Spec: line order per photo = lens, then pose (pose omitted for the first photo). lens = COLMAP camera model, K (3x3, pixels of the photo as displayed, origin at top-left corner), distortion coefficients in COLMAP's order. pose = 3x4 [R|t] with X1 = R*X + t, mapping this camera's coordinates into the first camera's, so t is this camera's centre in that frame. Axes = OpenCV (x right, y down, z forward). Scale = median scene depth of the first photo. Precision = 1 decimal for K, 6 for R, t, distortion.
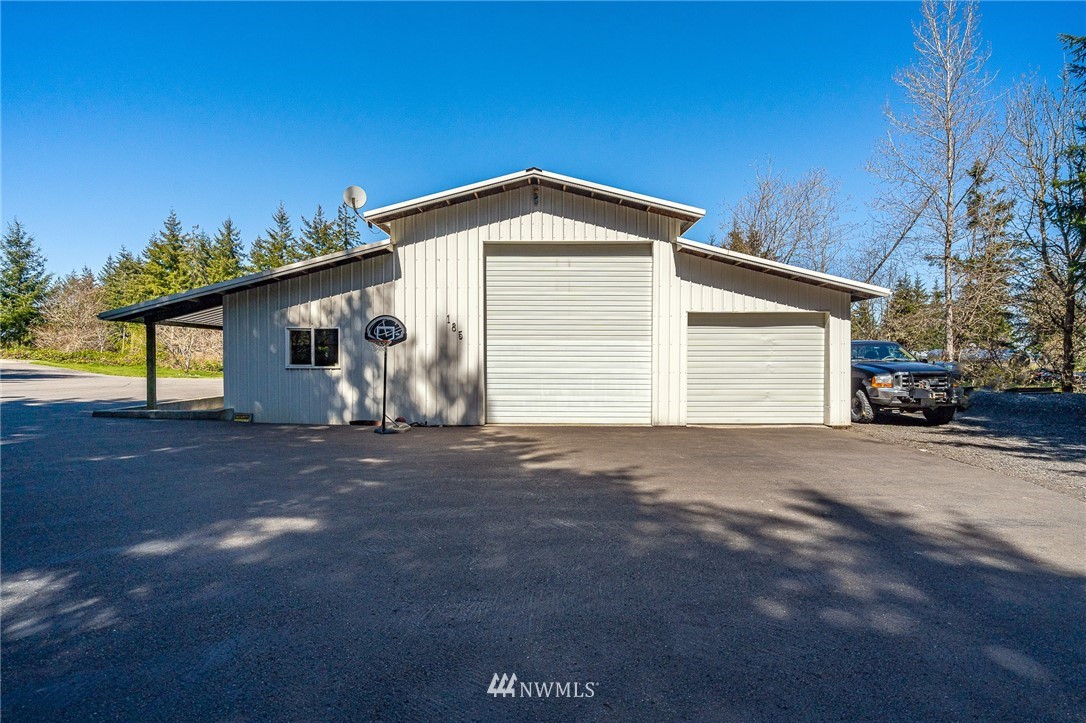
lens RADIAL K [[487.1, 0, 543.0], [0, 487.1, 361.5], [0, 0, 1]] dist [-0.000289, 0.000006]
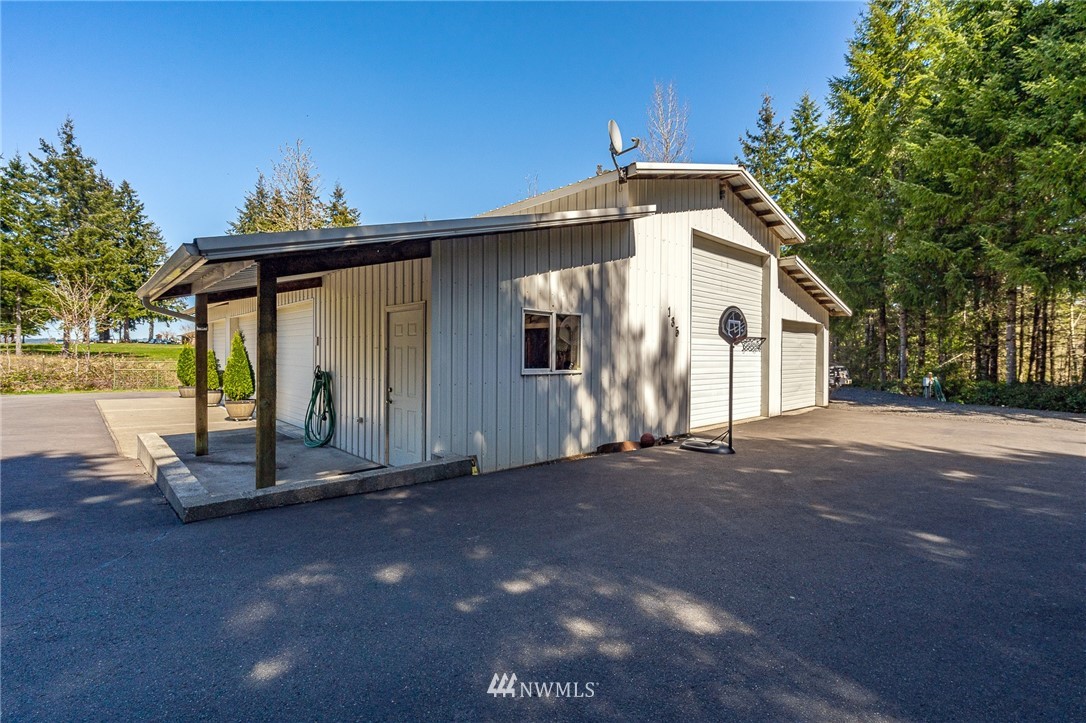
lens RADIAL K [[486.7, 0, 542.1], [0, 486.7, 346.1], [0, 0, 1]] dist [0.000142, 0.000092]
pose [[0.720238, 0.015569, 0.693553, -0.939164], [-0.010417, 0.999878, -0.011628, -0.013675], [-0.693649, 0.001150, 0.720312, 0.536901]]
